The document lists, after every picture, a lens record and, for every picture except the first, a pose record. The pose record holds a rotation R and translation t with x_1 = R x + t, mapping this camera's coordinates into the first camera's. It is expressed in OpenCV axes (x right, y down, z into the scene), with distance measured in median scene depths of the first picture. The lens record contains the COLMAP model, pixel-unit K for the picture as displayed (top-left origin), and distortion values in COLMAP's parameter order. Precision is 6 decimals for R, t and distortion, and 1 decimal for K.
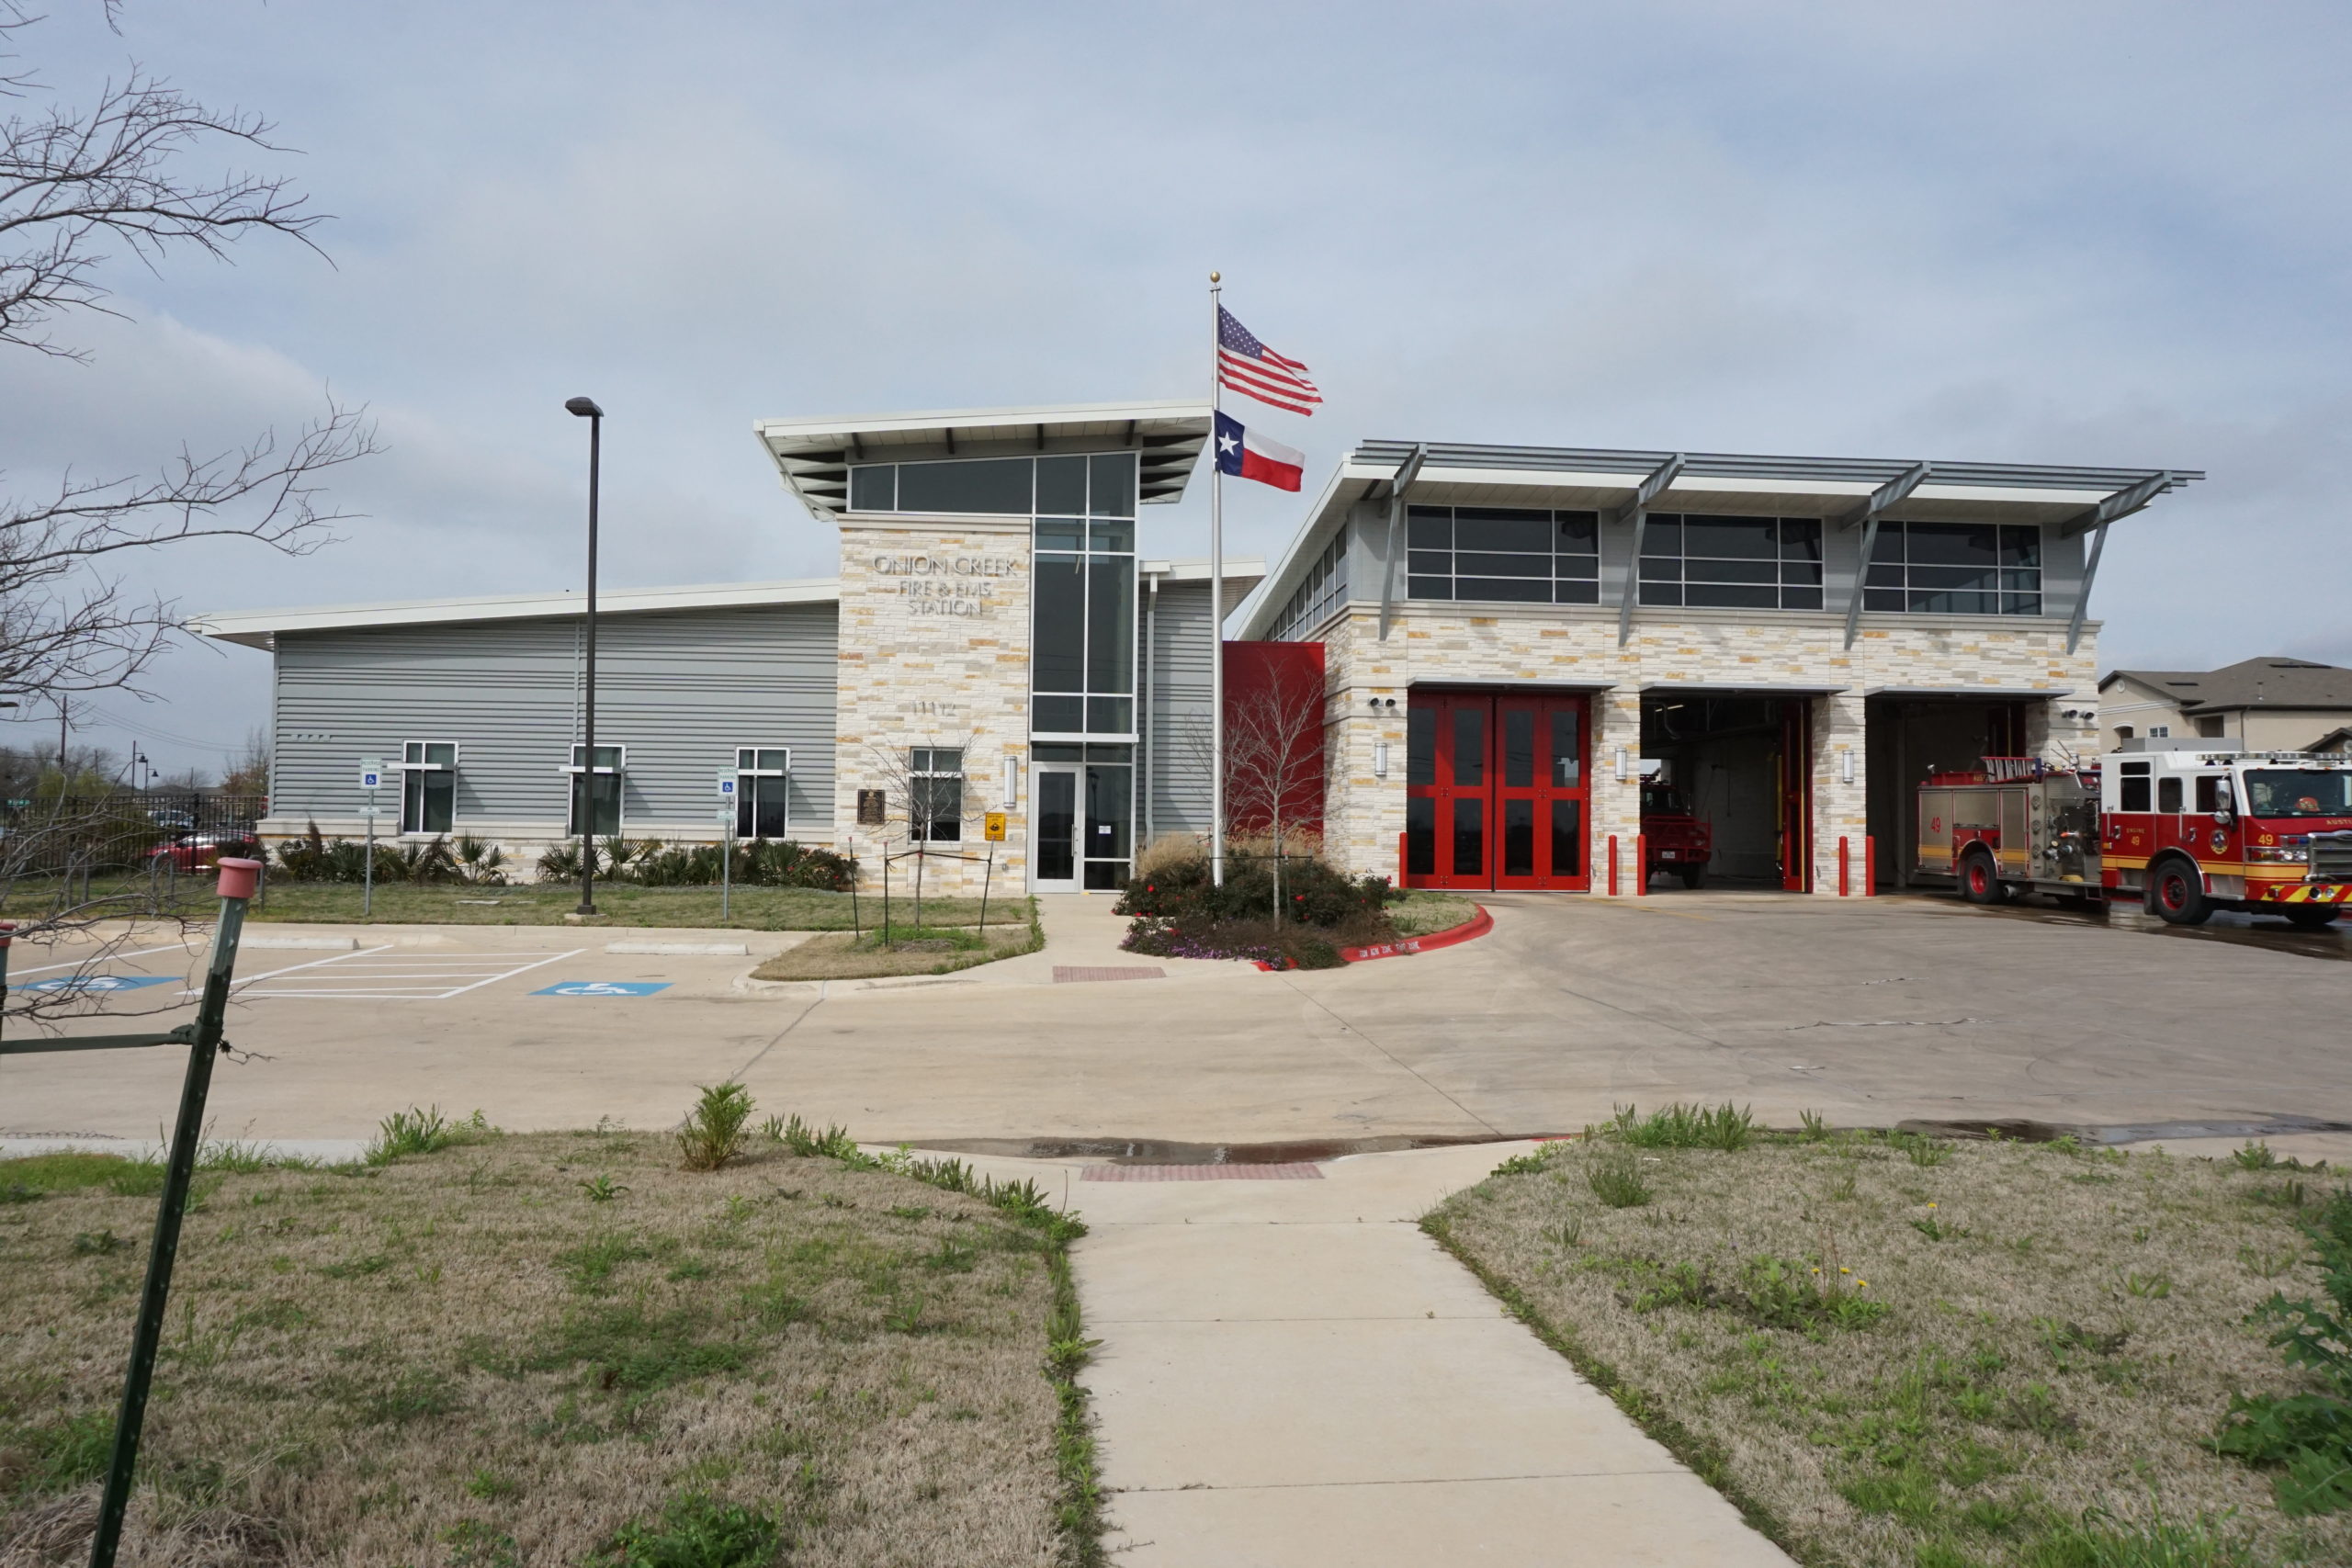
lens RADIAL K [[1503.3, 0, 1172.7], [0, 1503.3, 716.9], [0, 0, 1]] dist [-0.042876, 0.001207]
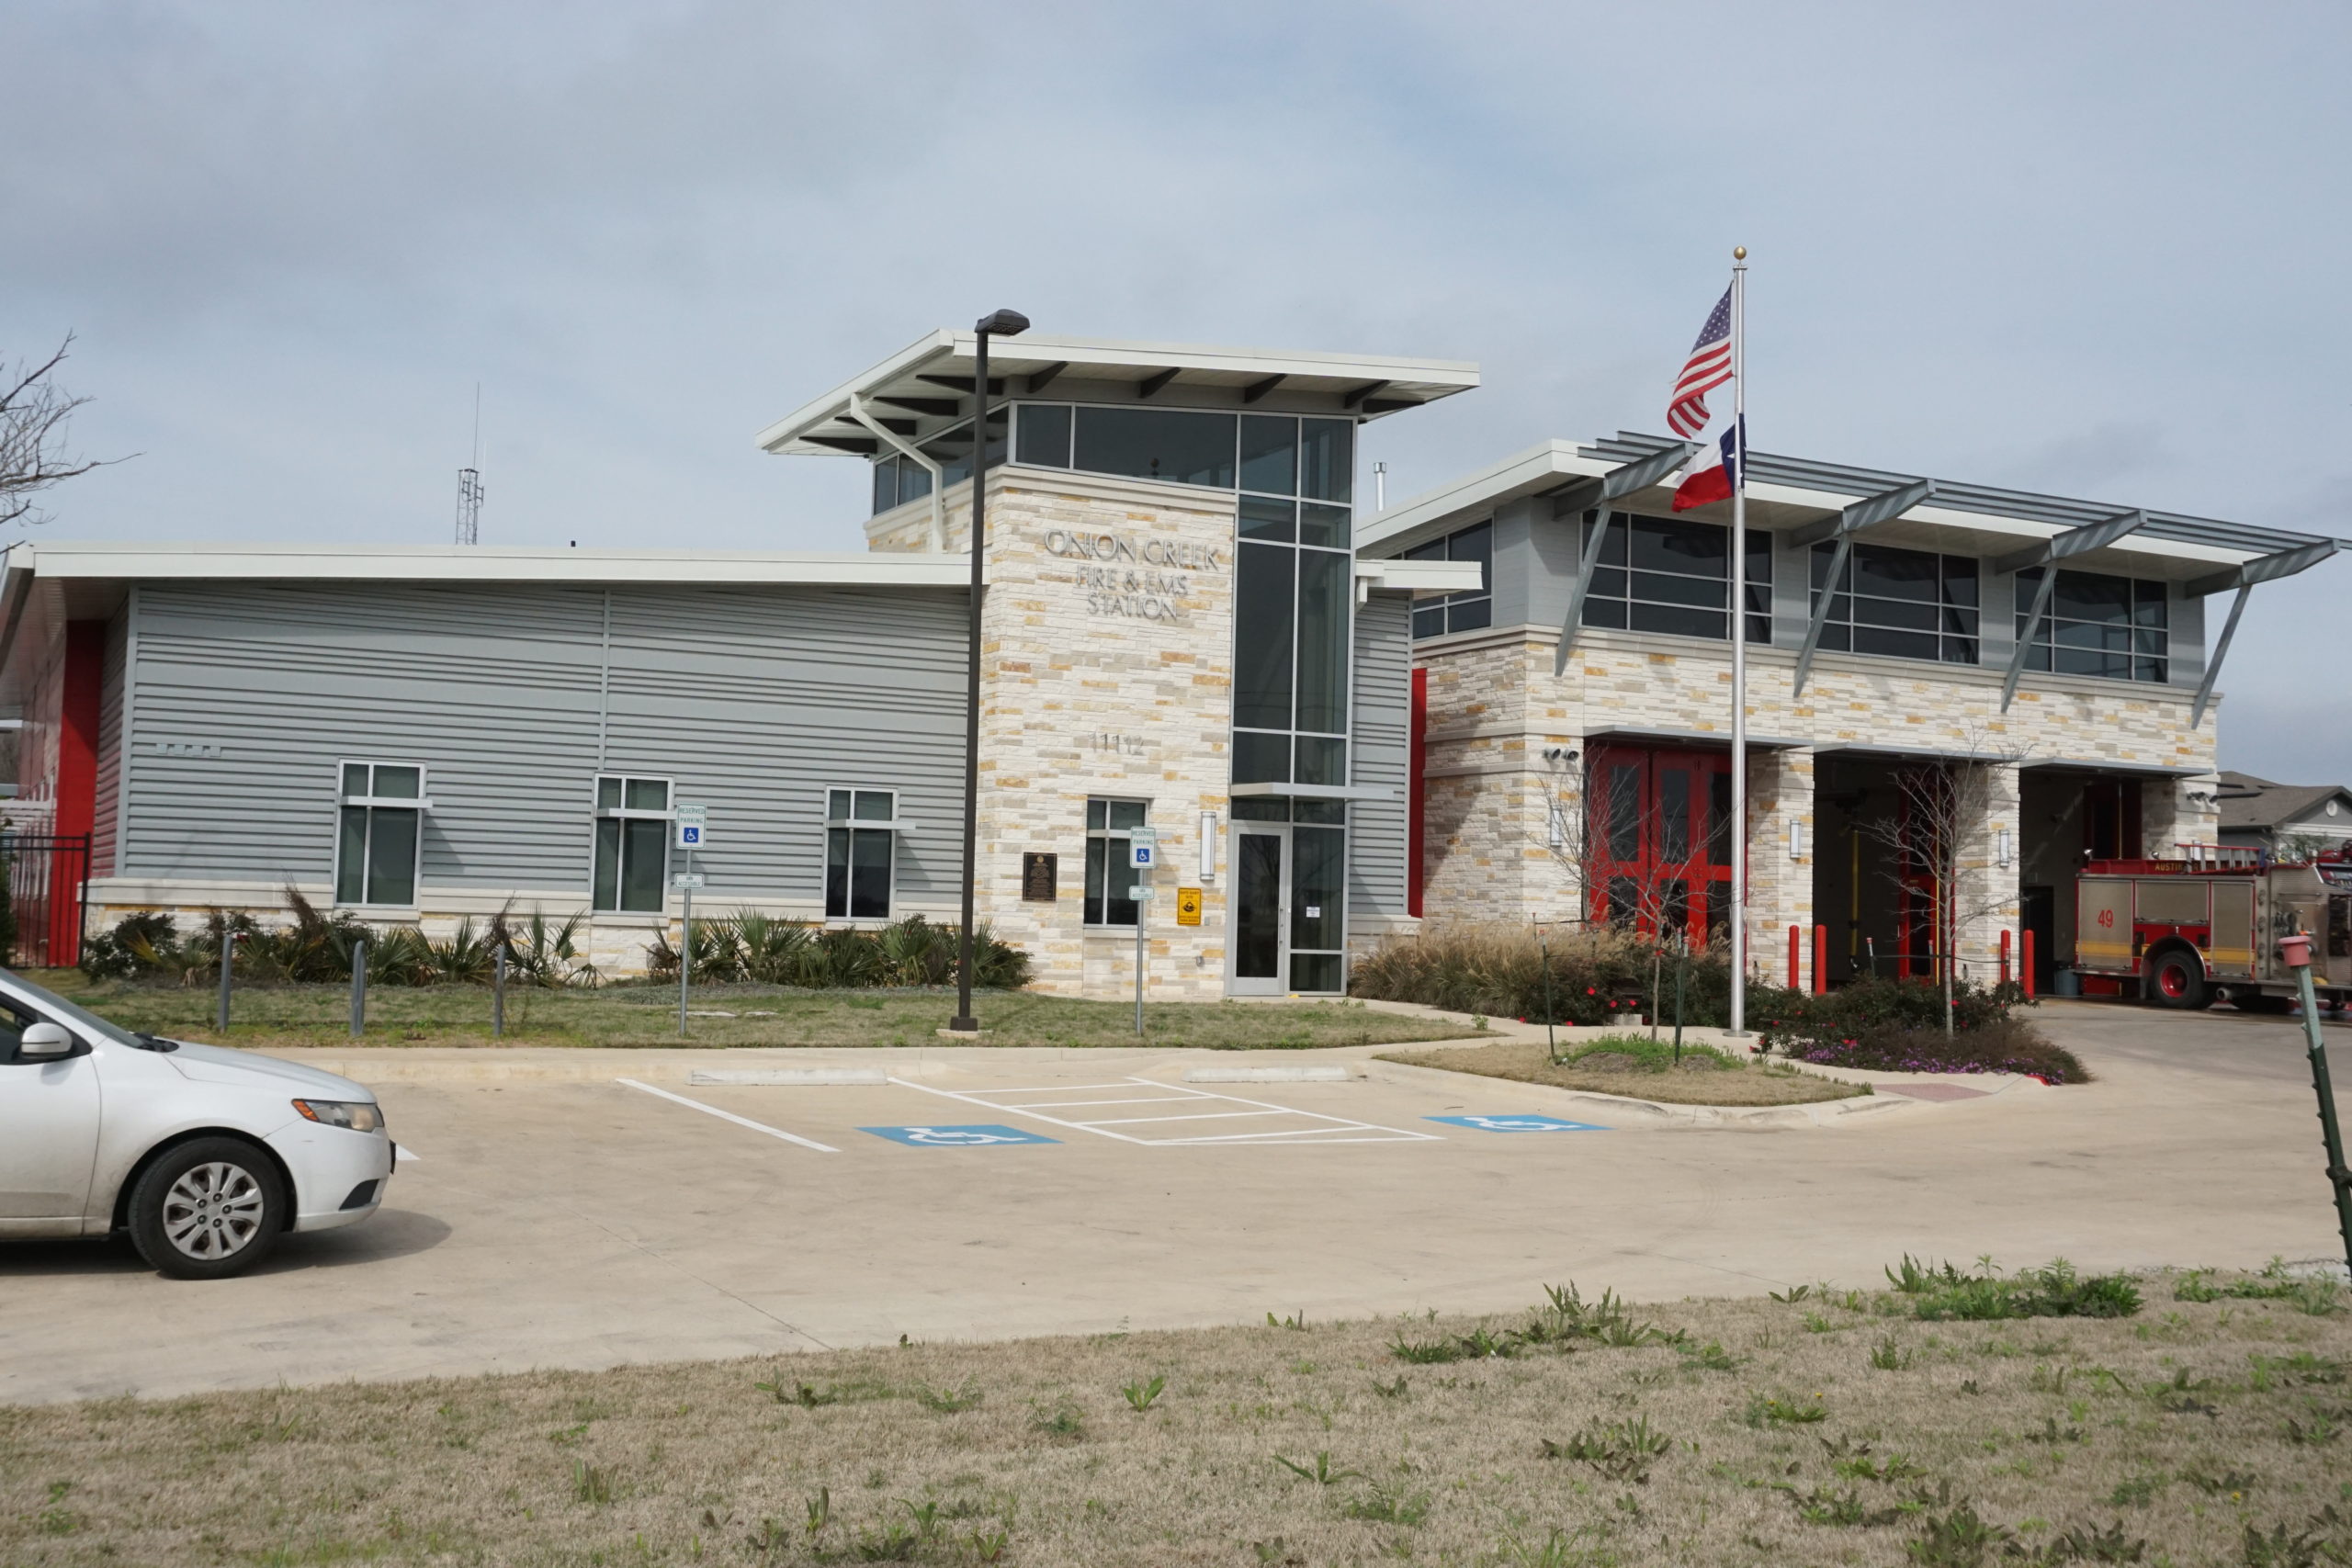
lens RADIAL K [[2284.1, 0, 1176.9], [0, 2284.1, 706.0], [0, 0, 1]] dist [-0.006811, -0.009976]
pose [[0.922343, 0.047671, 0.383420, -0.551814], [-0.045694, 0.998854, -0.014268, -0.009375], [-0.383660, -0.004360, 0.923464, -0.040525]]
